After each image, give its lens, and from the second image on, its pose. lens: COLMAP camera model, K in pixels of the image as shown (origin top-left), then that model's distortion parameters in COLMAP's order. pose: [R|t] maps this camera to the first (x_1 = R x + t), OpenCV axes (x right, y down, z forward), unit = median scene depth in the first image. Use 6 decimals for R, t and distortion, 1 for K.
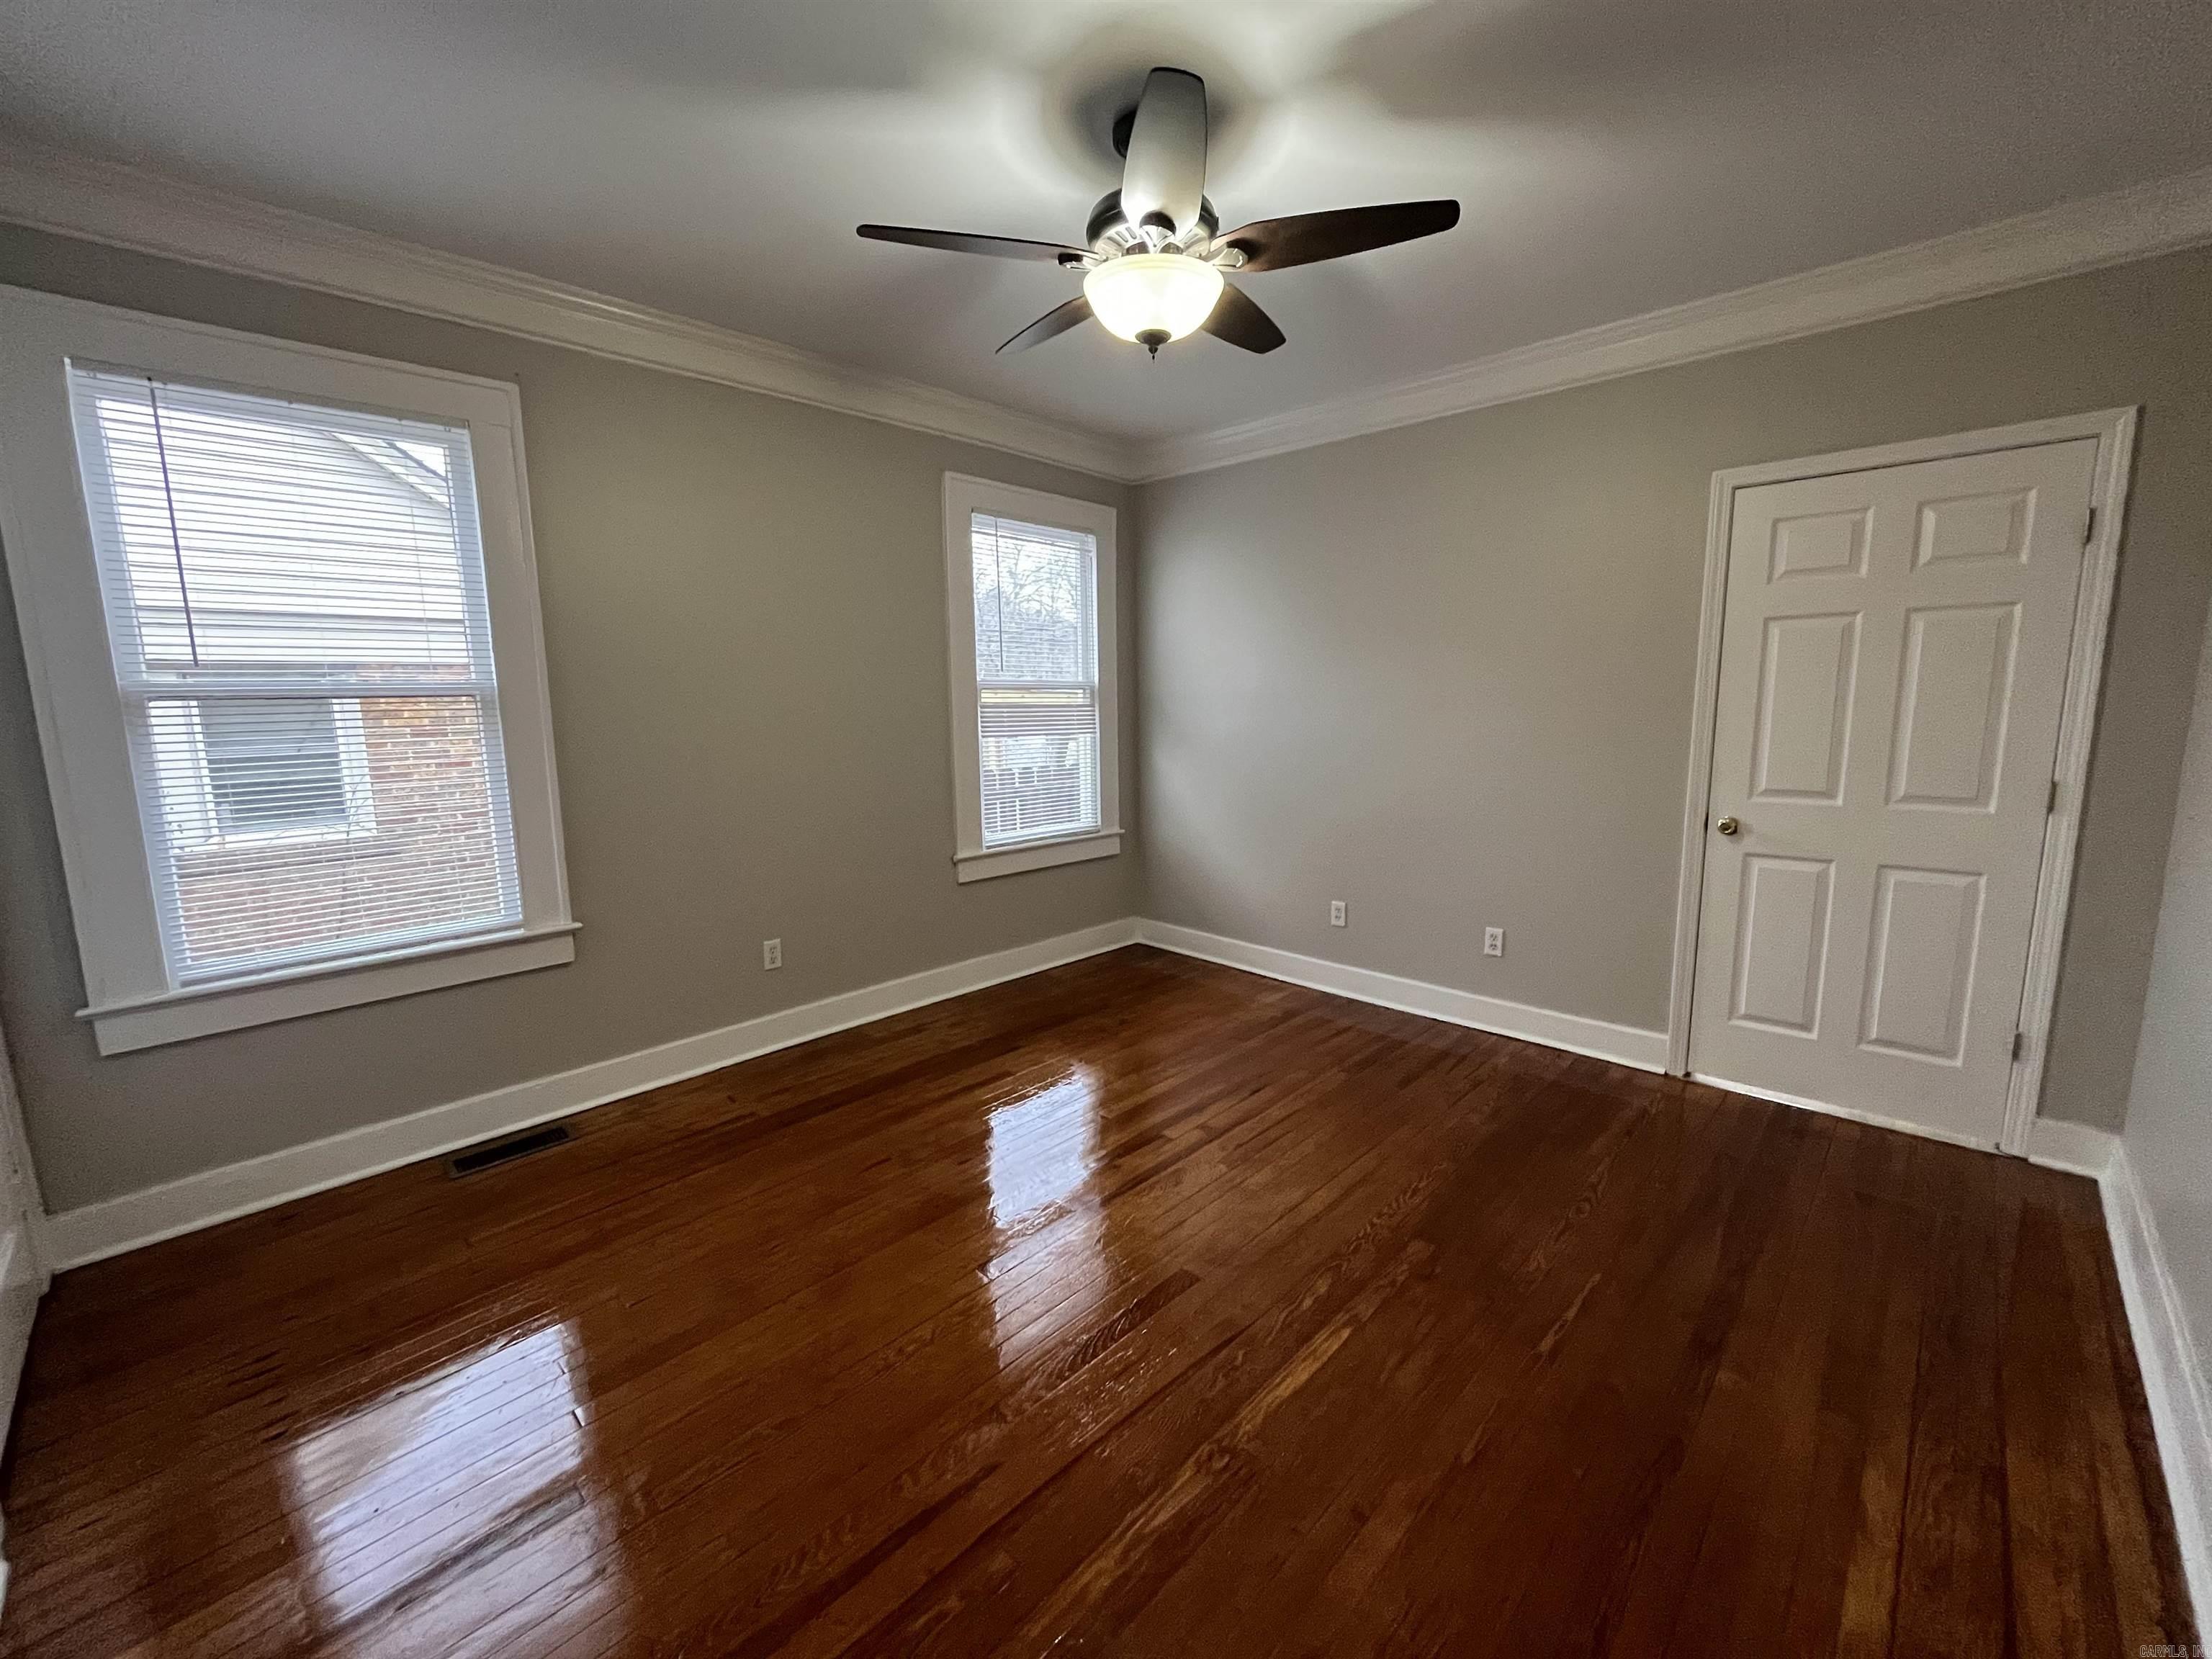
lens RADIAL K [[893.2, 0, 1106.0], [0, 893.2, 829.5], [0, 0, 1]] dist [-0.003230, -0.000718]
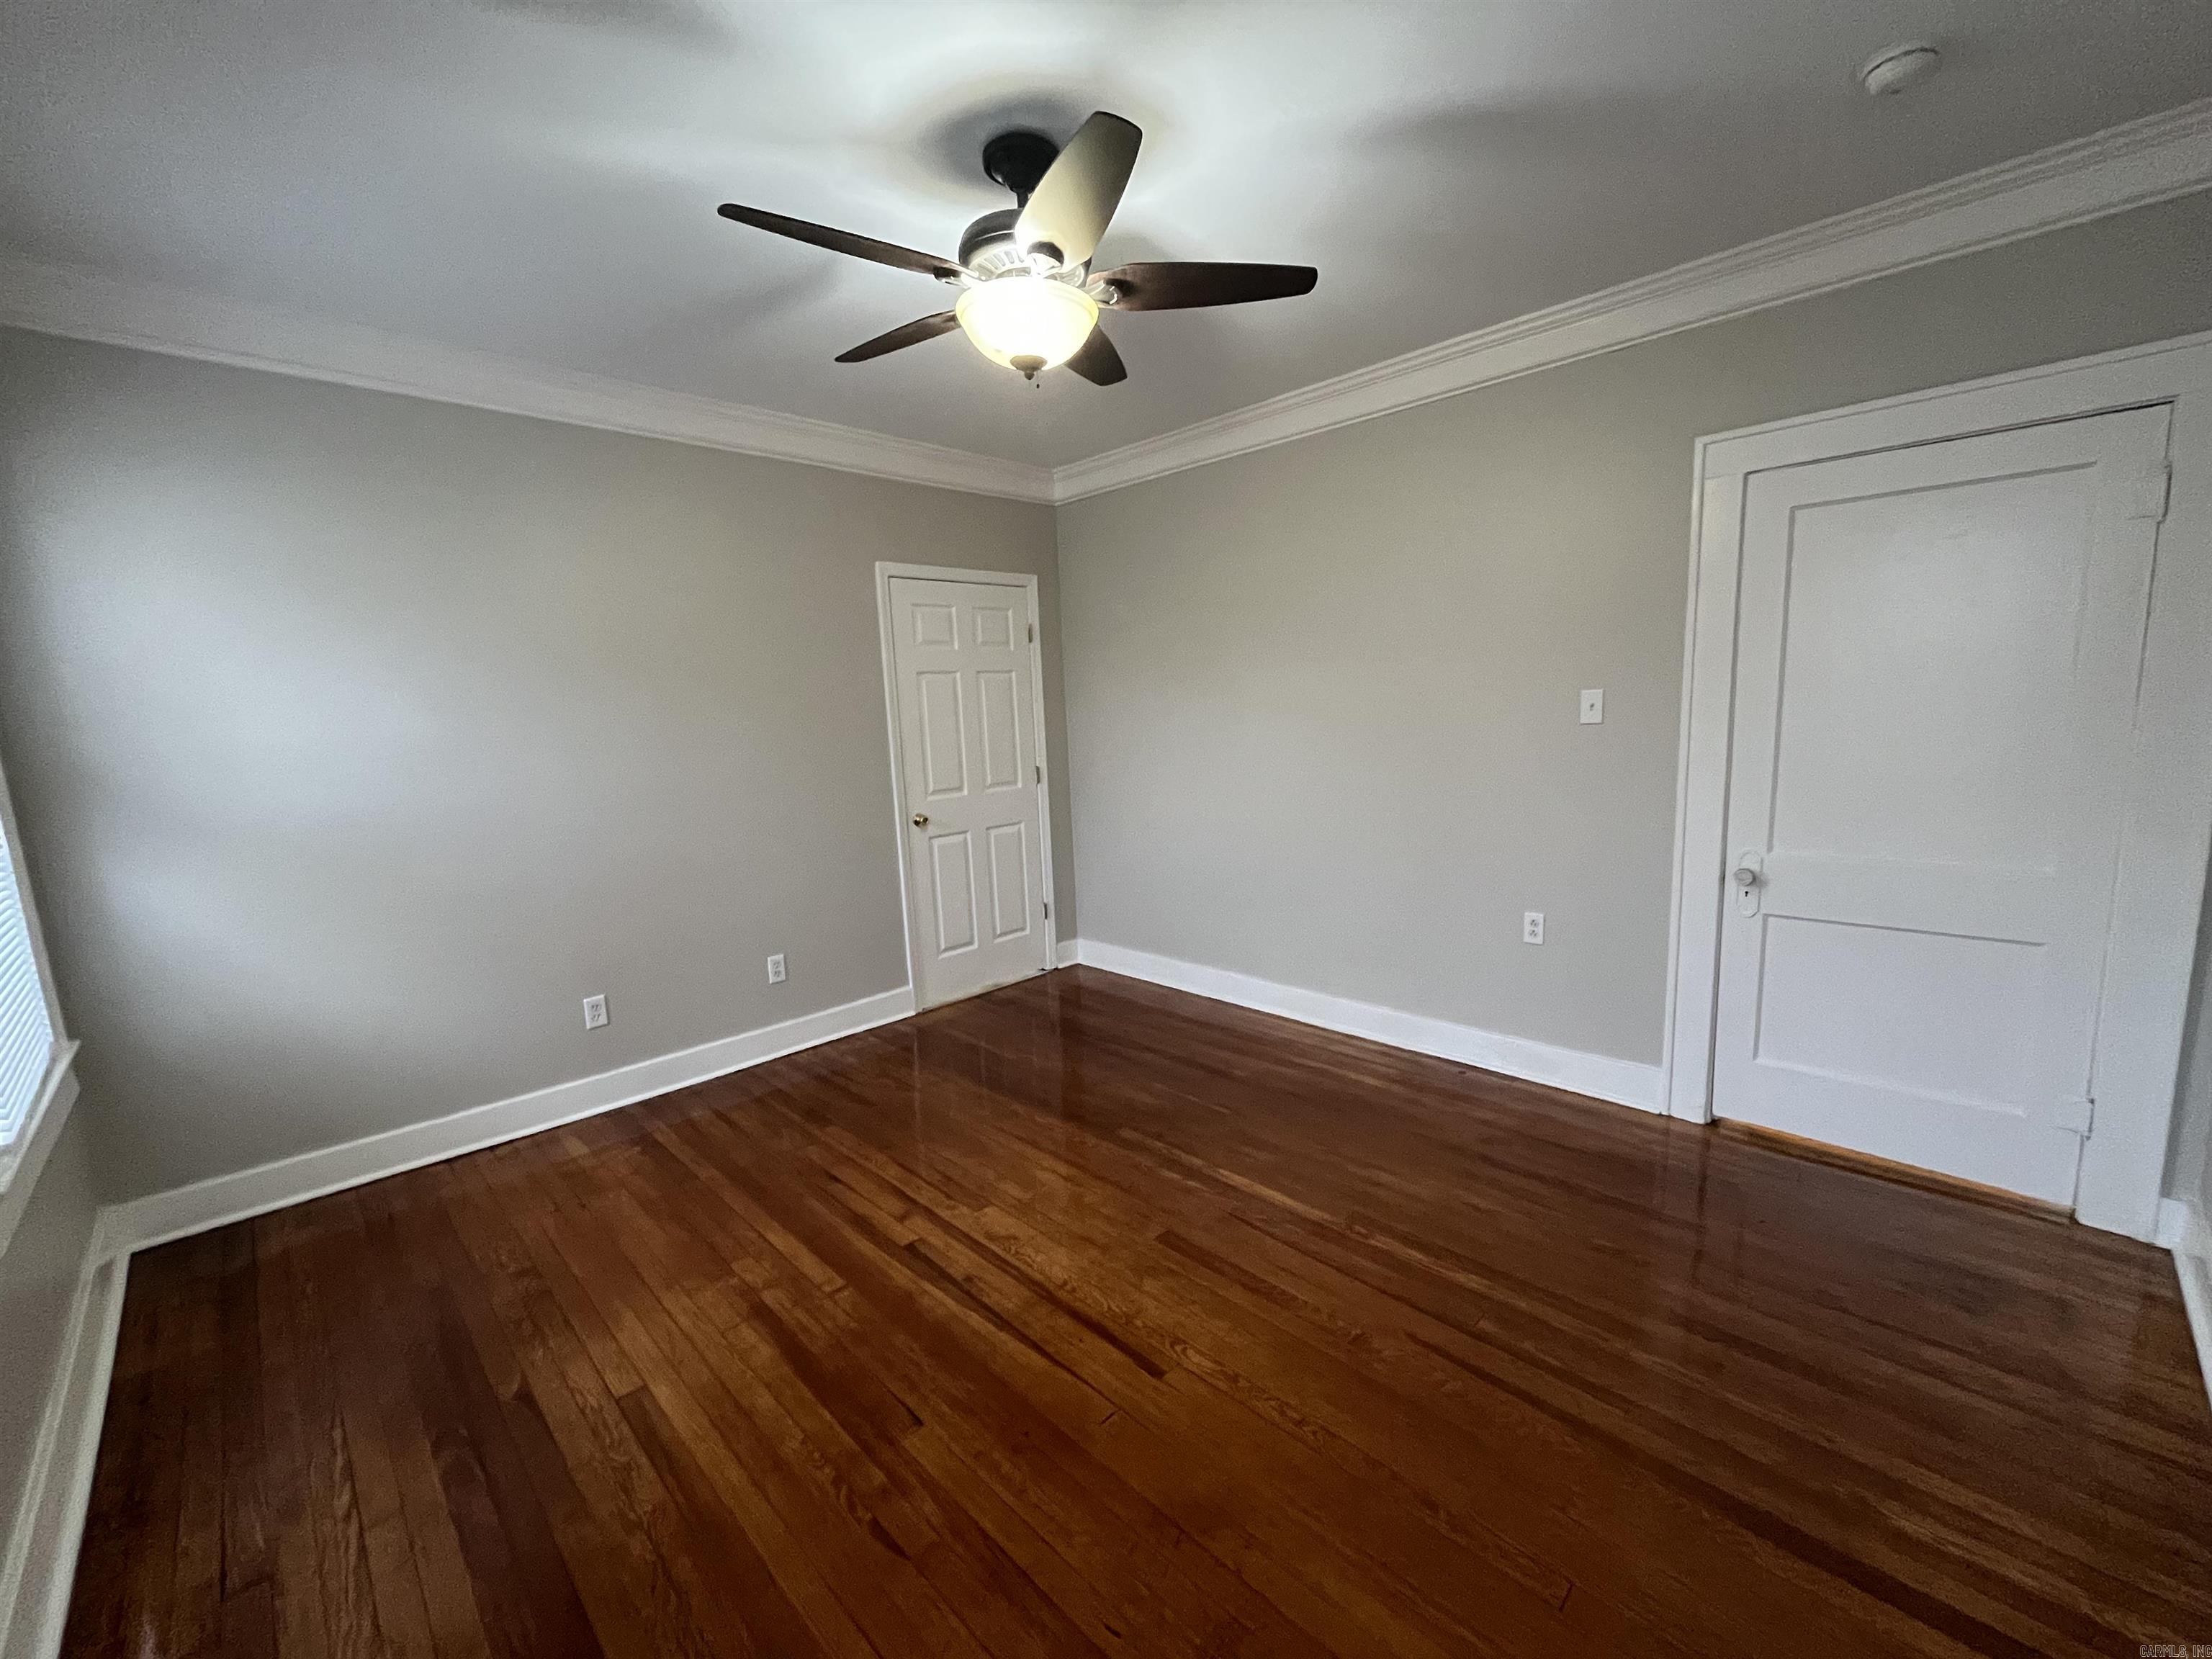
lens RADIAL K [[893.2, 0, 1106.0], [0, 893.2, 829.5], [0, 0, 1]] dist [-0.003230, -0.000718]
pose [[0.022594, -0.127372, 0.991598, -0.705133], [0.184828, 0.975285, 0.121066, -0.108671], [-0.982511, 0.180540, 0.045578, 0.683517]]
